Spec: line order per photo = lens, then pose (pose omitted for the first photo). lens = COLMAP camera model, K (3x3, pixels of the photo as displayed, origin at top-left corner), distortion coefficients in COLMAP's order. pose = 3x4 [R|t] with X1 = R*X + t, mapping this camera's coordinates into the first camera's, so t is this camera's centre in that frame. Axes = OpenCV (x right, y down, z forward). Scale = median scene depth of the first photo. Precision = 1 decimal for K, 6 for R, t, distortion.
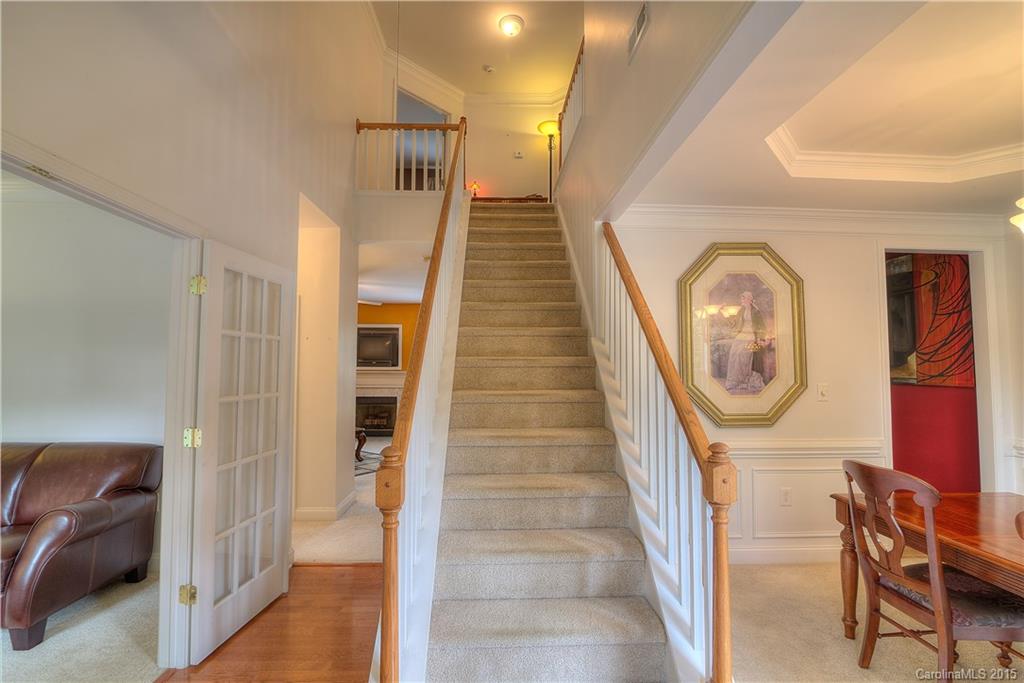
lens RADIAL K [[469.4, 0, 511.5], [0, 469.4, 343.8], [0, 0, 1]] dist [-0.019747, -0.000115]
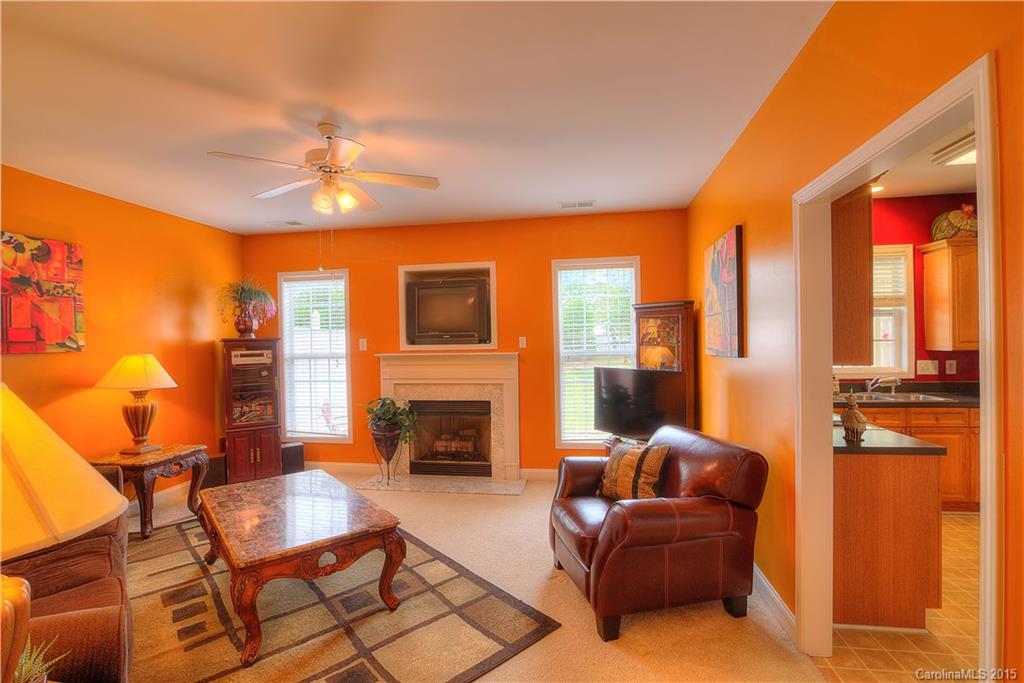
lens RADIAL K [[469.4, 0, 512.3], [0, 469.4, 345.0], [0, 0, 1]] dist [-0.019747, -0.000115]
pose [[0.979426, -0.019609, -0.200849, -0.111735], [0.032652, 0.997552, 0.061832, 0.018538], [0.199145, -0.067118, 0.977669, 0.489351]]
